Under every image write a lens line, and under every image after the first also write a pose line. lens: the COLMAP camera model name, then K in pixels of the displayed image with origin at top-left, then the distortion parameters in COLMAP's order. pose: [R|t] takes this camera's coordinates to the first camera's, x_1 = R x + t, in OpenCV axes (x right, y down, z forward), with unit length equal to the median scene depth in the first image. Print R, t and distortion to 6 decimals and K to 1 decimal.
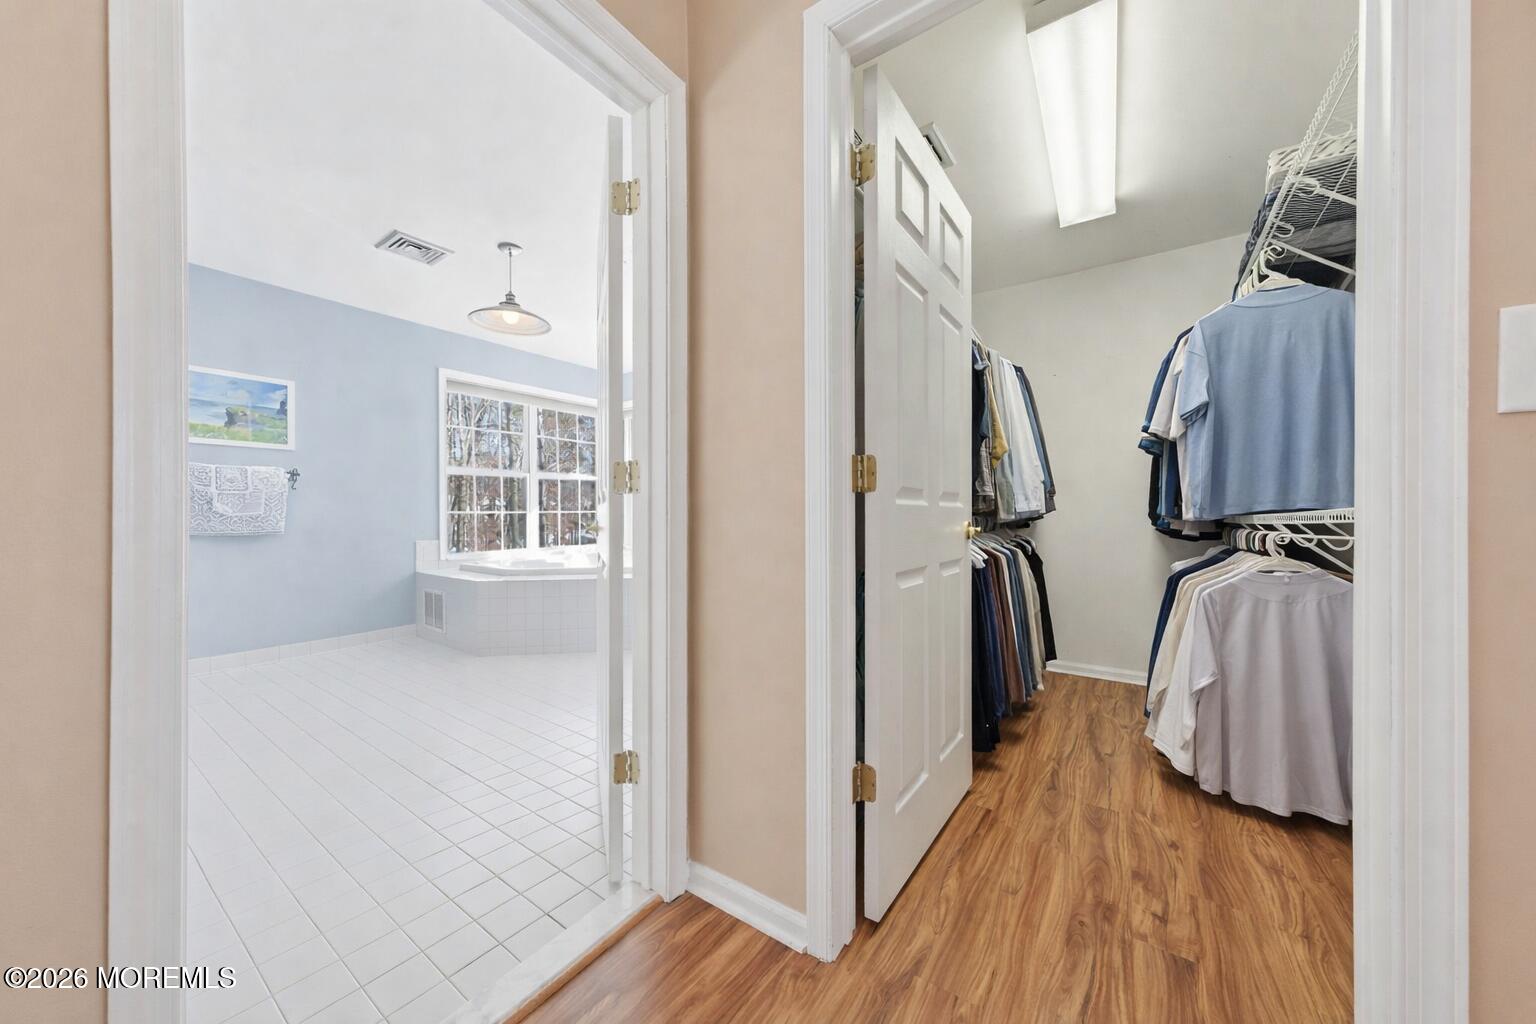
lens RADIAL K [[532.8, 0, 767.1], [0, 532.8, 511.9], [0, 0, 1]] dist [0.009991, 0.000234]
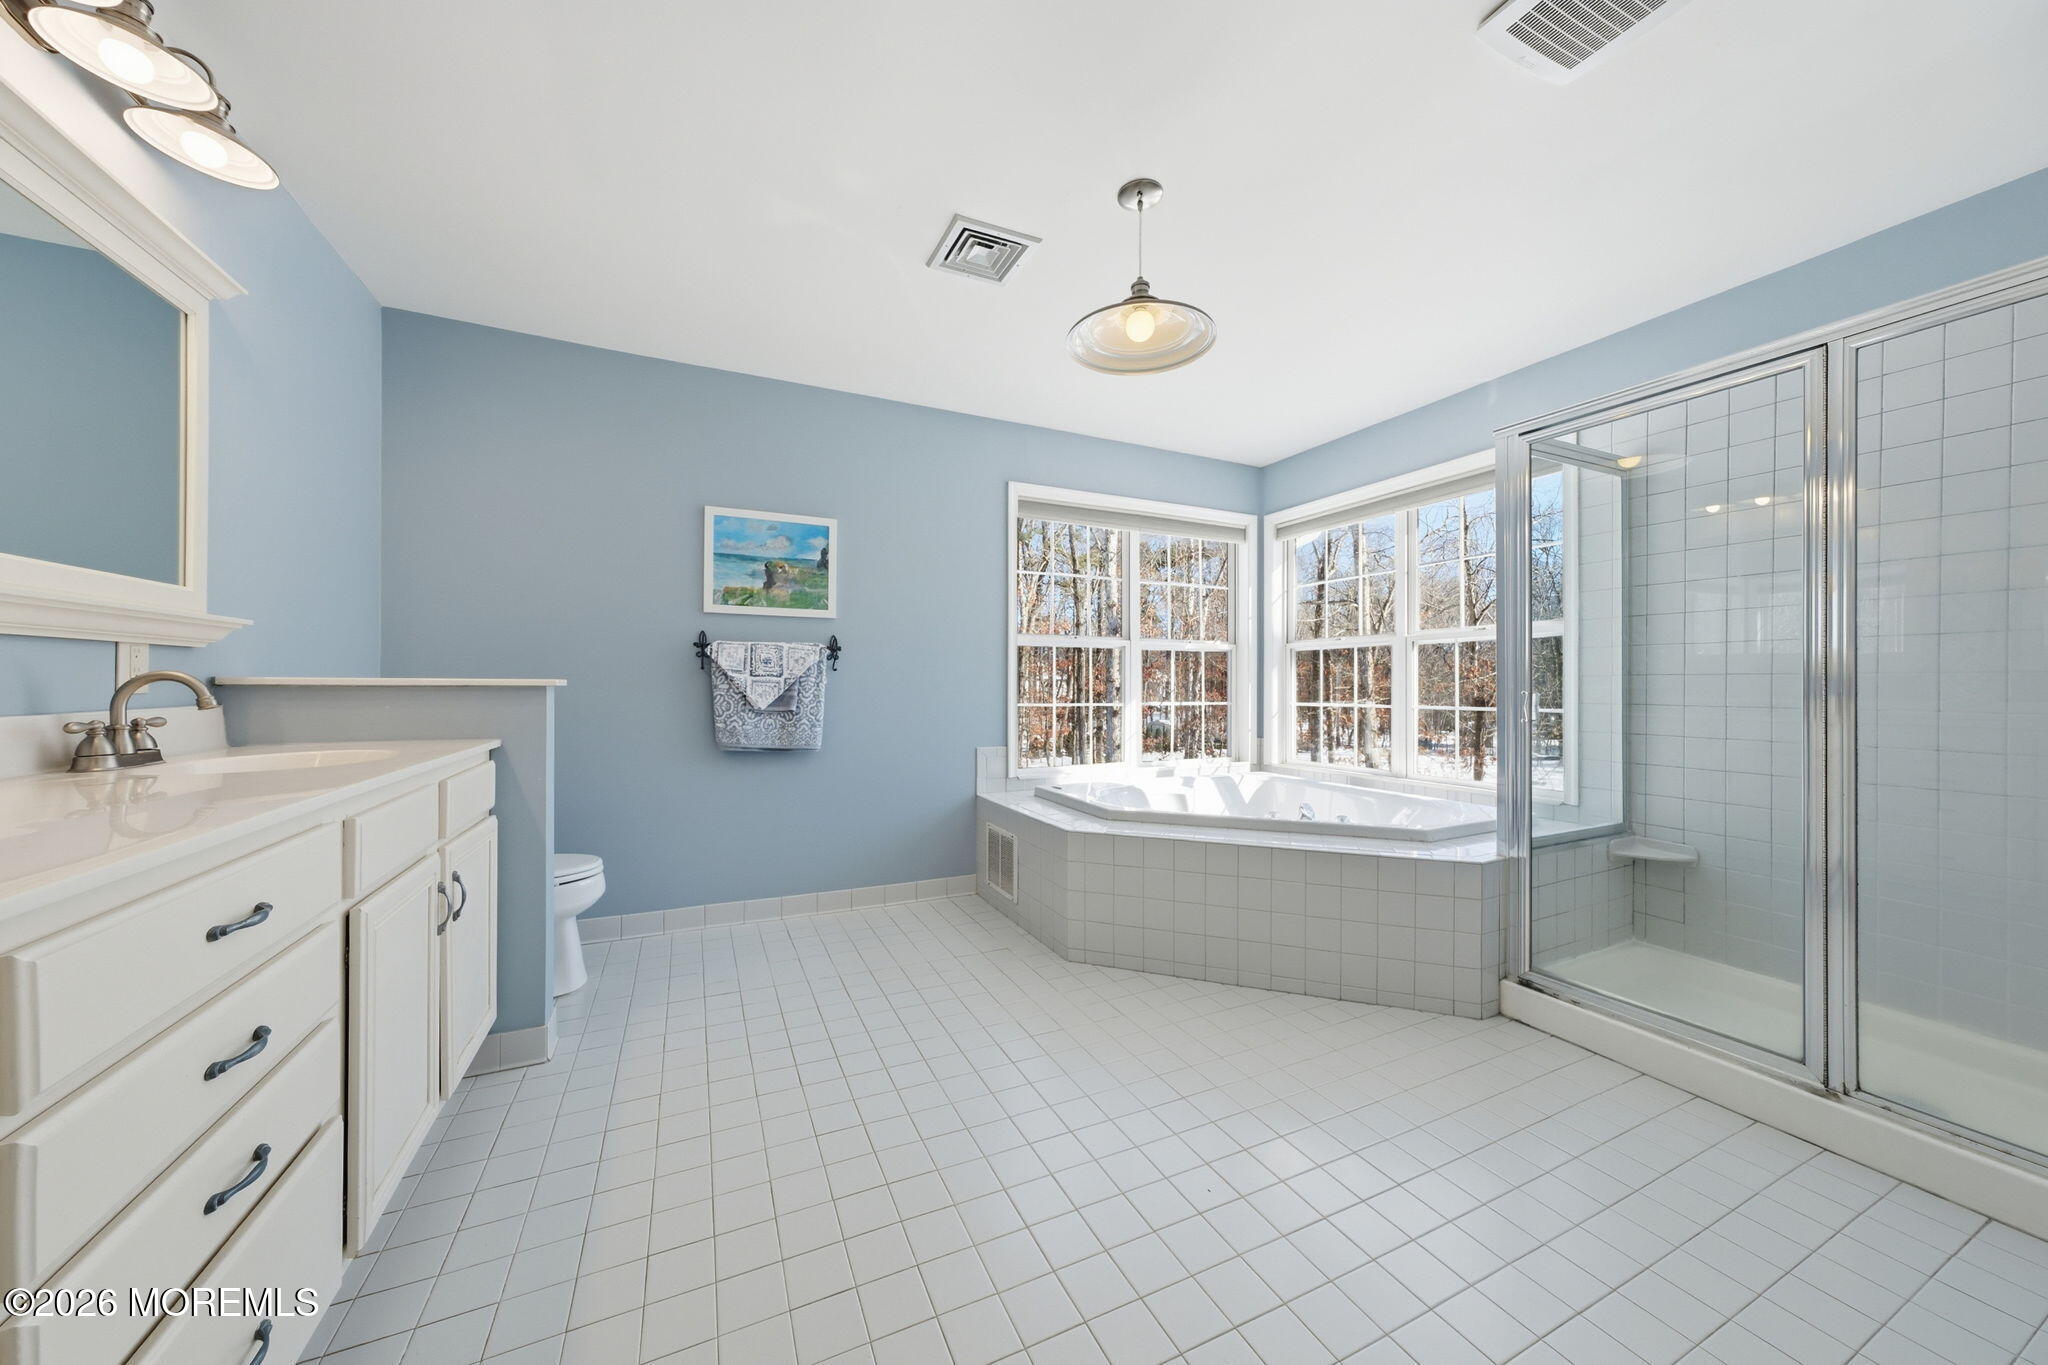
lens RADIAL K [[710.4, 0, 1023.7], [0, 710.4, 681.8], [0, 0, 1]] dist [0.009991, 0.000234]
pose [[0.869881, 0.003726, -0.493248, -0.205867], [-0.008251, 0.999941, -0.006998, -0.026082], [0.493193, 0.010157, 0.869861, 0.312653]]
